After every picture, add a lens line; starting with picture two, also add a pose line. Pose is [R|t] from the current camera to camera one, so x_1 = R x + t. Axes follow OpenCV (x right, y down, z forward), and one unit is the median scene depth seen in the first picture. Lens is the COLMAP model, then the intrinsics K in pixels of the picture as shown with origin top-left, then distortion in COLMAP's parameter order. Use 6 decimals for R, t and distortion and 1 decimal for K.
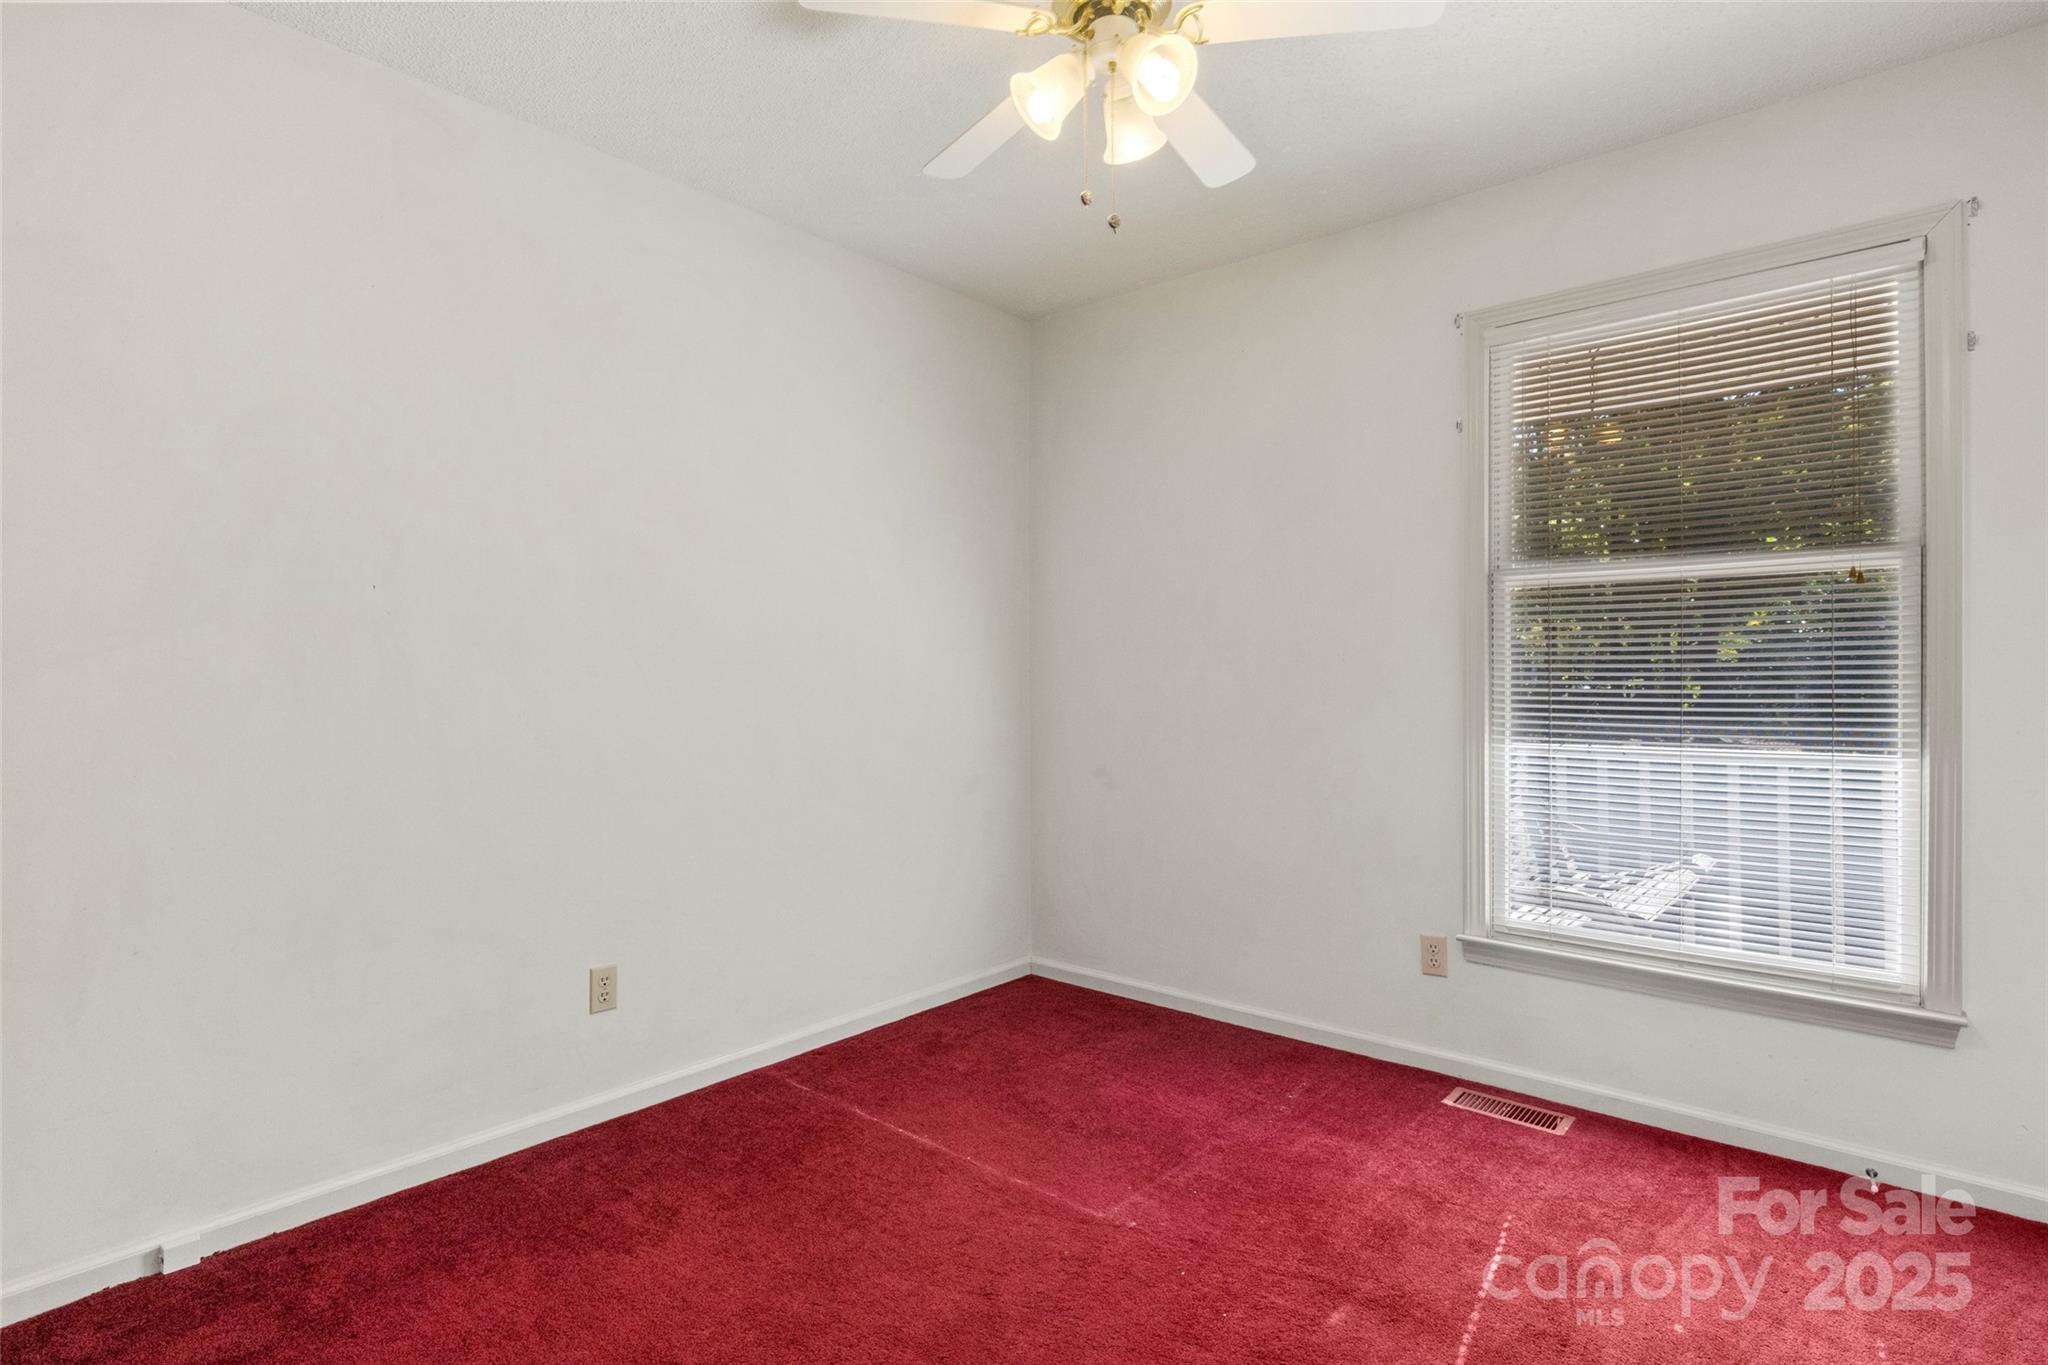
lens RADIAL K [[1058.6, 0, 1024.0], [0, 1058.6, 682.5], [0, 0, 1]] dist [-0.000922, -0.000099]
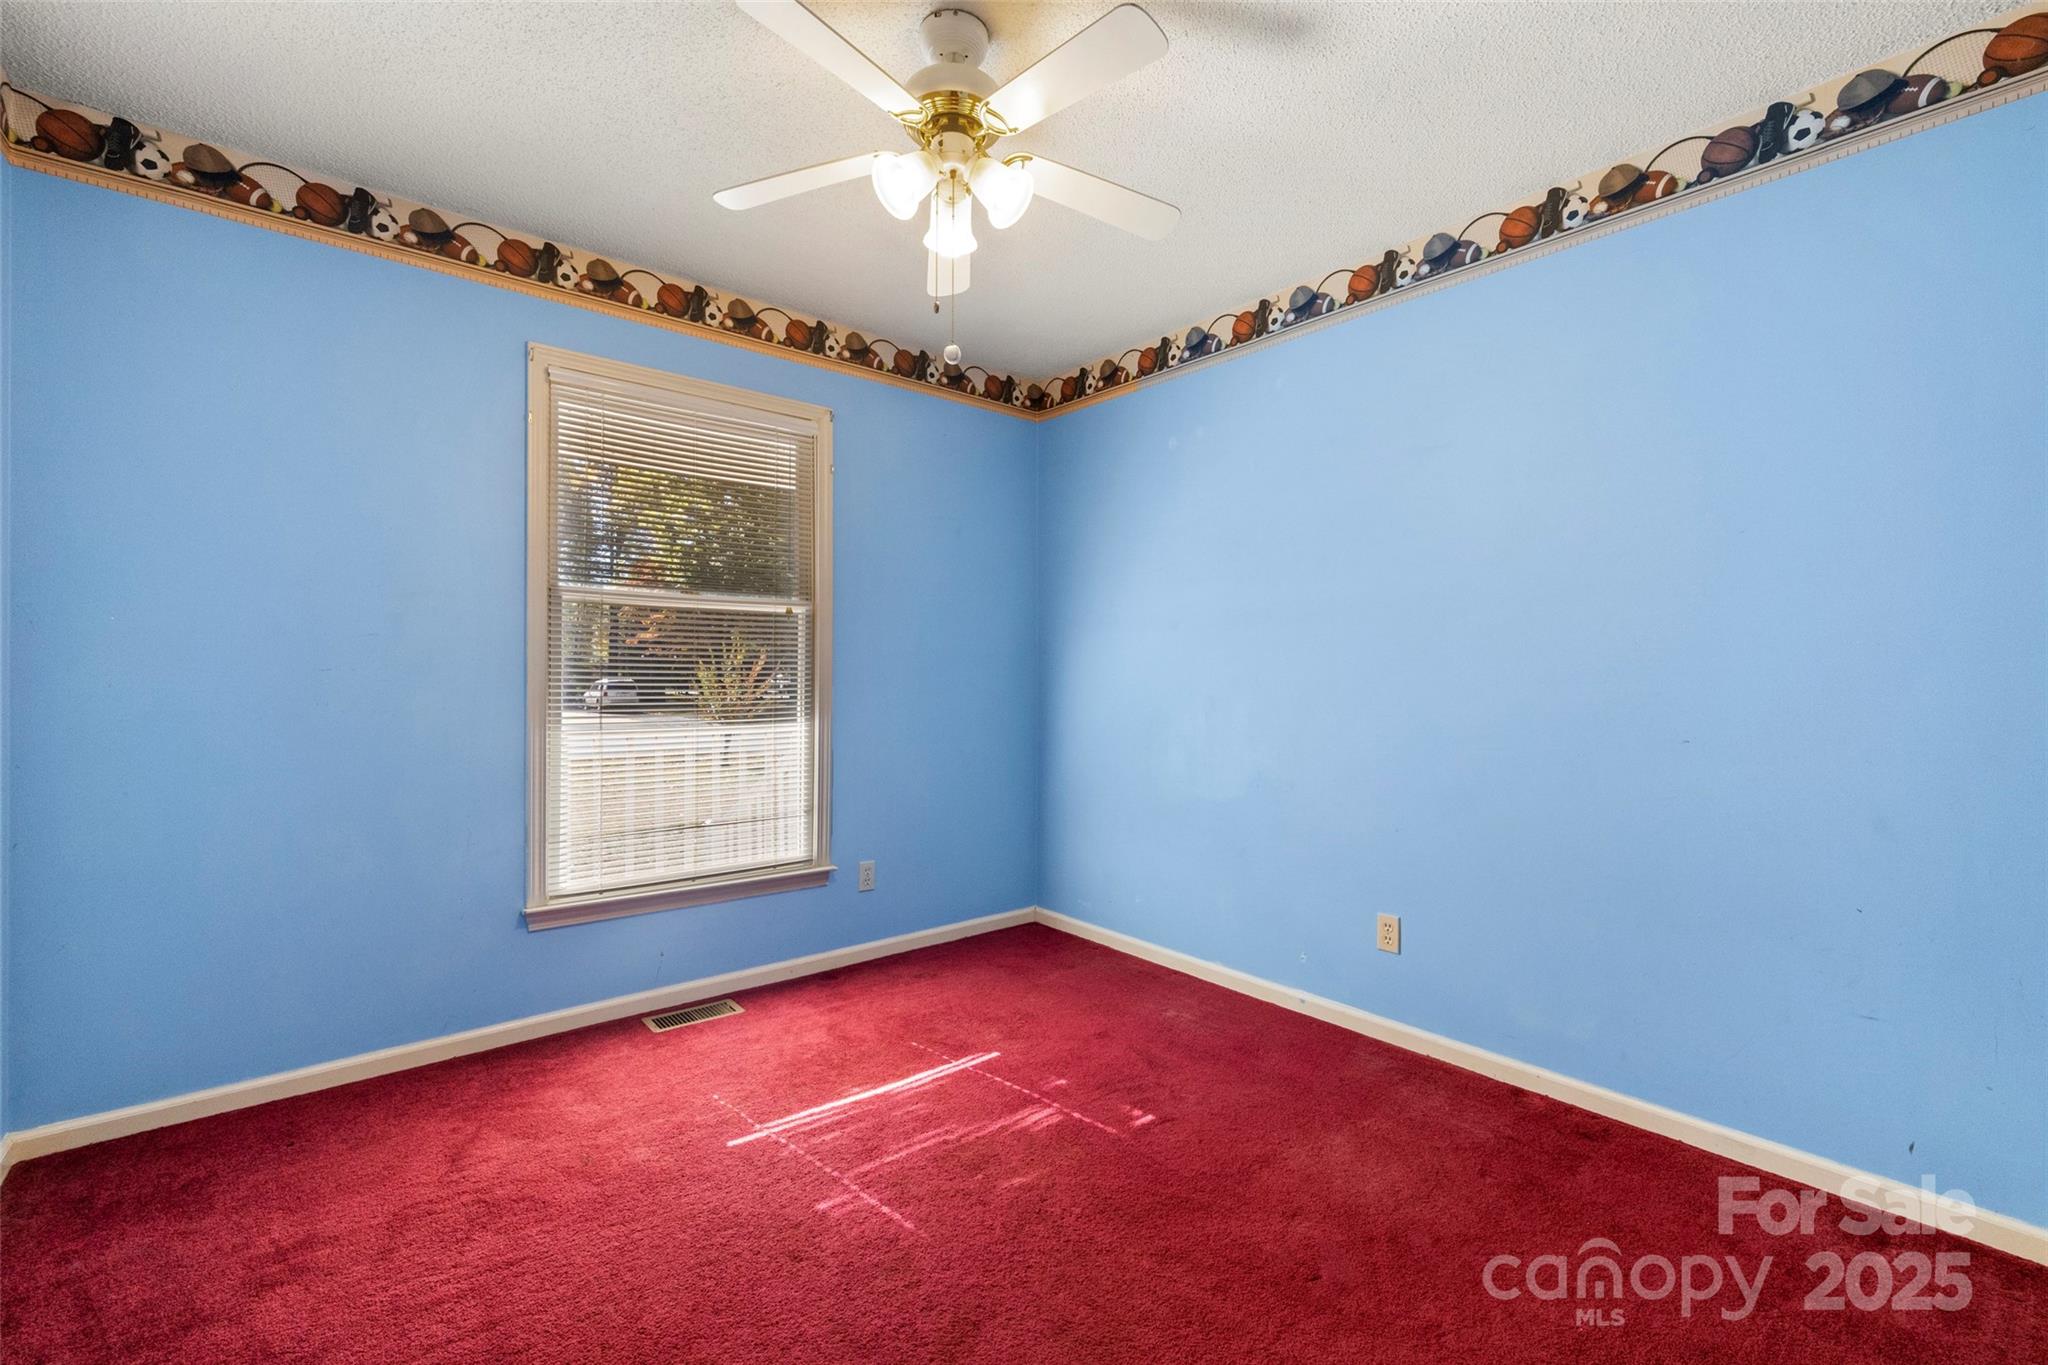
lens RADIAL K [[920.0, 0, 1024.0], [0, 920.0, 682.5], [0, 0, 1]] dist [0.021797, 0.000132]
pose [[0.159470, -0.015757, 0.987077, -0.544661], [-0.000548, 0.999871, 0.016050, -0.015574], [-0.987203, -0.003100, 0.159440, 0.402962]]
